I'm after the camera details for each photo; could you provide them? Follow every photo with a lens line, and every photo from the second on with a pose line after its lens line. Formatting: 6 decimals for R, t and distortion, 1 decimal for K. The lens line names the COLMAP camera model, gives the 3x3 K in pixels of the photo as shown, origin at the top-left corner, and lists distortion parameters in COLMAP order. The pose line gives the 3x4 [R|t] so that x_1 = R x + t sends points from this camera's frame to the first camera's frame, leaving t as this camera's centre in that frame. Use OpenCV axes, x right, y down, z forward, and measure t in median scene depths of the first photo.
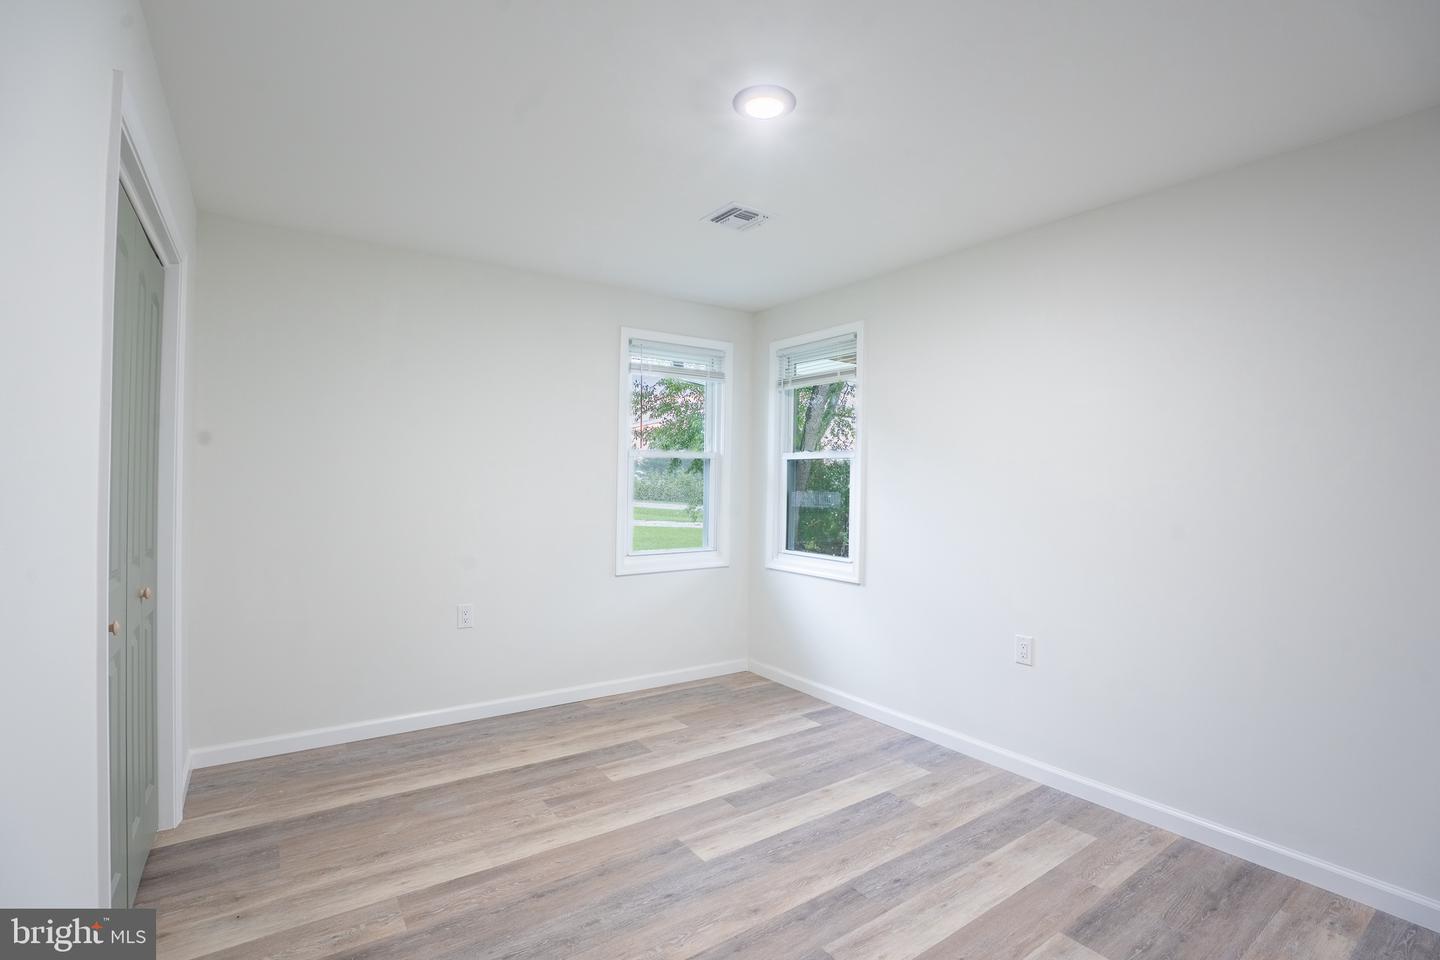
lens RADIAL K [[660.2, 0, 721.7], [0, 660.2, 478.5], [0, 0, 1]] dist [-0.073685, 0.019199]
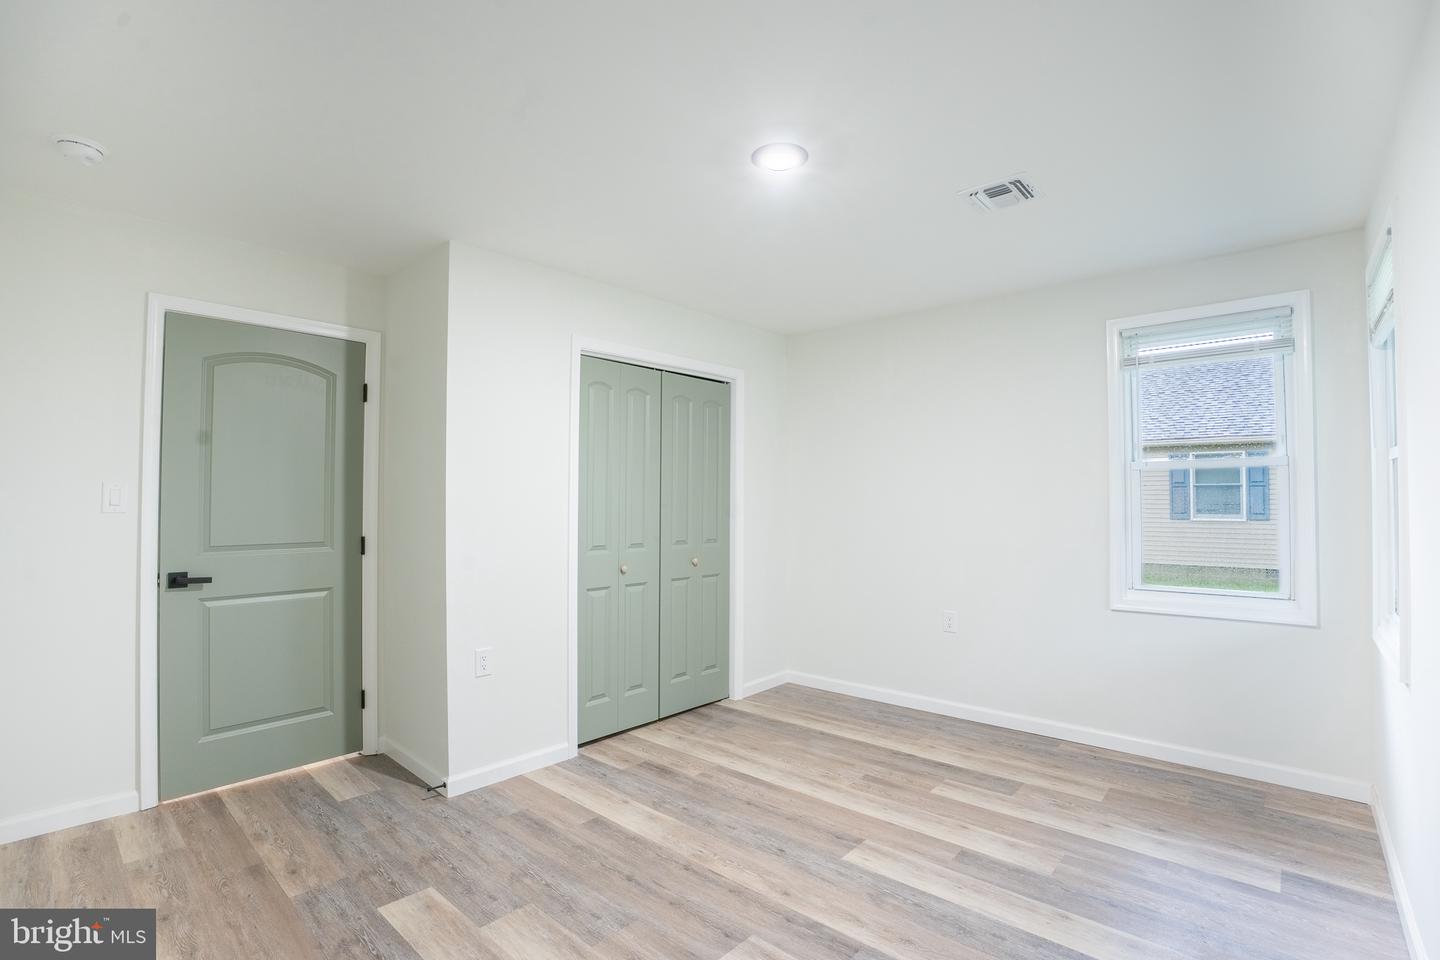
lens RADIAL K [[660.2, 0, 720.8], [0, 660.2, 478.5], [0, 0, 1]] dist [-0.073685, 0.019199]
pose [[0.223644, -0.043702, -0.973691, 0.741905], [0.010405, 0.999044, -0.042450, 0.009378], [0.974615, -0.000637, 0.223885, 0.428473]]
